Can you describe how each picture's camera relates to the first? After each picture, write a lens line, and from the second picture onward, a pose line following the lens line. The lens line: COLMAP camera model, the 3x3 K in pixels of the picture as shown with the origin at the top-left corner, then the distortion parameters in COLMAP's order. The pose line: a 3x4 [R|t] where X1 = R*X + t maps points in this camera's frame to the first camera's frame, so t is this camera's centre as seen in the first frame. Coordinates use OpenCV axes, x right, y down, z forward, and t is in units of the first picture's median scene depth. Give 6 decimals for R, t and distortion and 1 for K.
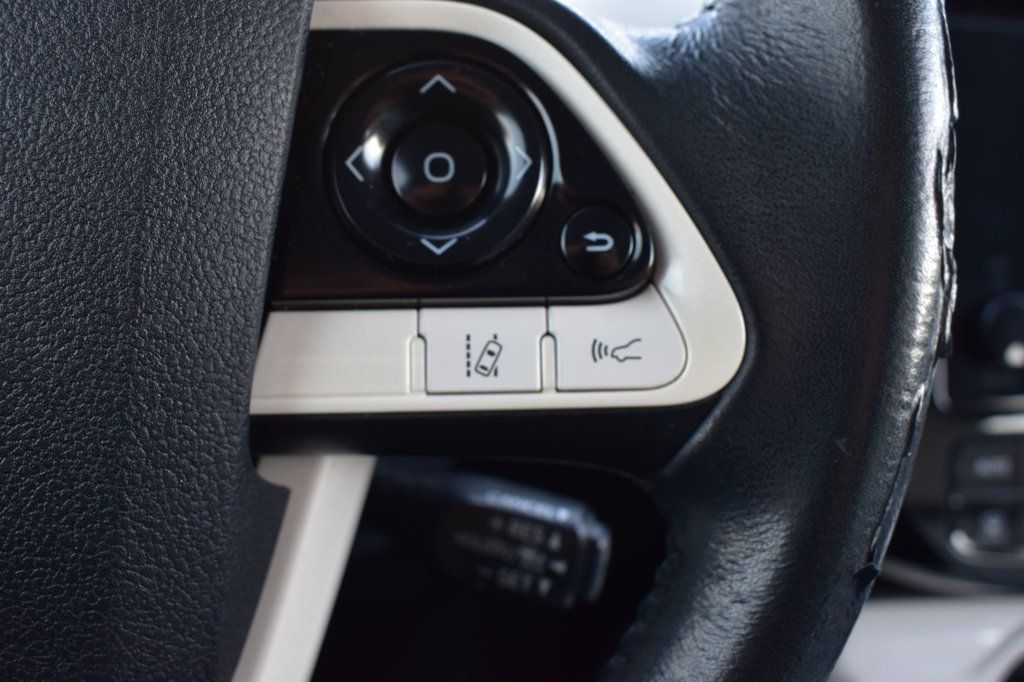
lens RADIAL K [[1016.6, 0, 506.5], [0, 1016.6, 342.0], [0, 0, 1]] dist [-0.120522, 0.000000]
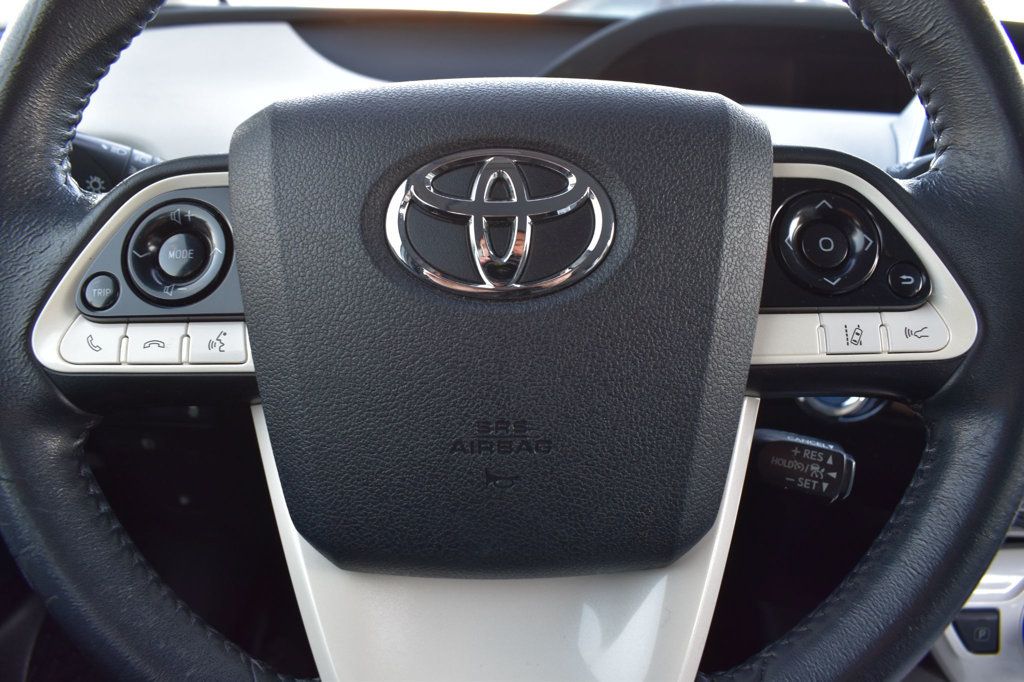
lens RADIAL K [[808.7, 0, 513.1], [0, 808.7, 345.2], [0, 0, 1]] dist [-0.100902, 0.002803]
pose [[0.999842, -0.001615, -0.017693, -0.673325], [-0.000344, 0.993911, -0.110188, 0.207706], [0.017764, 0.110177, 0.993753, -0.586534]]
